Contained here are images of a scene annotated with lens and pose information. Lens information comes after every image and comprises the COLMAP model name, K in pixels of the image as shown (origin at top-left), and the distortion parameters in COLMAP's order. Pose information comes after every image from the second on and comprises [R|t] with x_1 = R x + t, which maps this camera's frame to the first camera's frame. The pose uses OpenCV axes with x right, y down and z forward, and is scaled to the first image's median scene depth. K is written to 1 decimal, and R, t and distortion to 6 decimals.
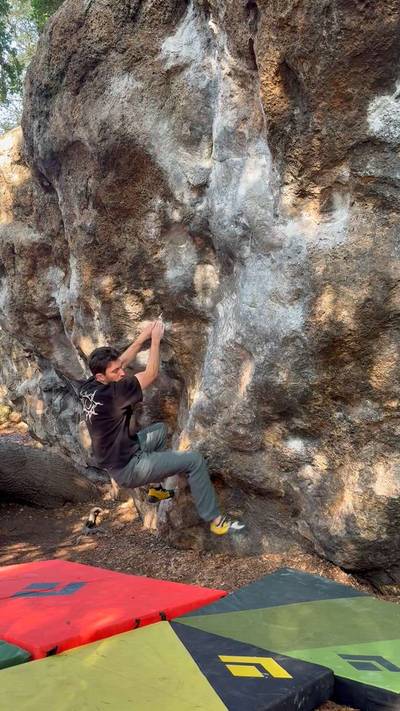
lens RADIAL K [[602.0, 0, 201.2], [0, 602.0, 355.8], [0, 0, 1]] dist [0.184304, -0.384866]
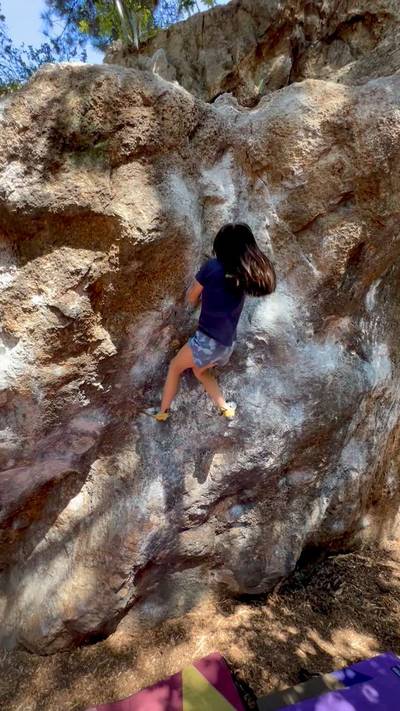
lens RADIAL K [[327.2, 0, 202.4], [0, 327.2, 354.8], [0, 0, 1]] dist [-0.002229, -0.000626]
pose [[0.562648, 0.091313, 0.821638, -0.503752], [0.023715, 0.991689, -0.126451, -0.098806], [-0.826357, 0.090632, 0.555806, 0.675544]]
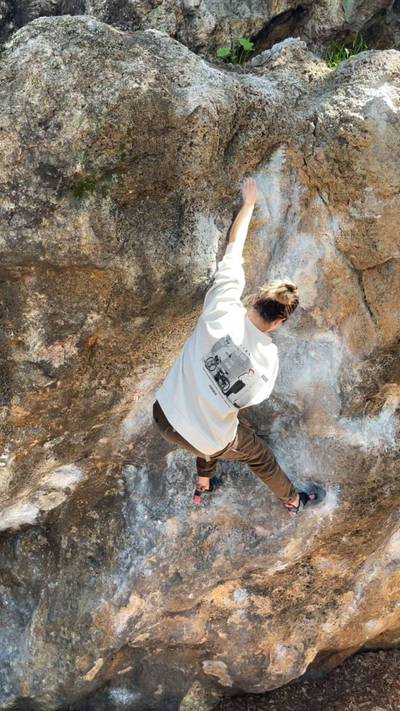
lens RADIAL K [[586.3, 0, 205.5], [0, 586.3, 351.6], [0, 0, 1]] dist [0.091007, -0.131760]
pose [[0.589436, 0.007443, 0.807781, -0.697068], [-0.082118, 0.995330, 0.050751, -0.311392], [-0.803631, -0.096248, 0.587294, 0.534701]]
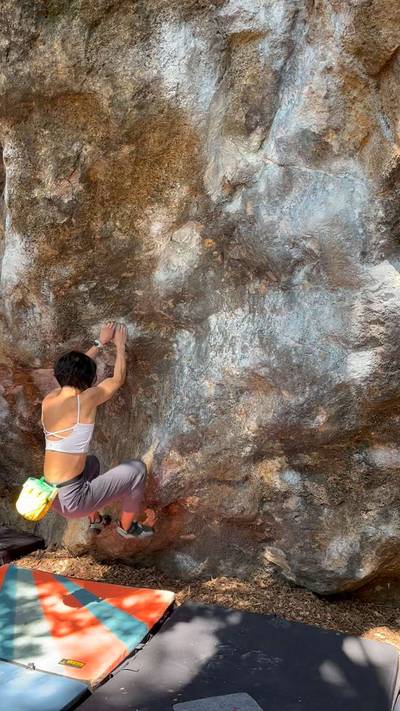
lens RADIAL K [[611.6, 0, 200.0], [0, 611.6, 355.5], [0, 0, 1]] dist [0.077683, -0.107948]
pose [[0.896986, 0.023836, 0.441416, -0.410404], [-0.086350, 0.988757, 0.122077, -0.150397], [-0.433543, -0.147617, 0.888960, 0.258596]]
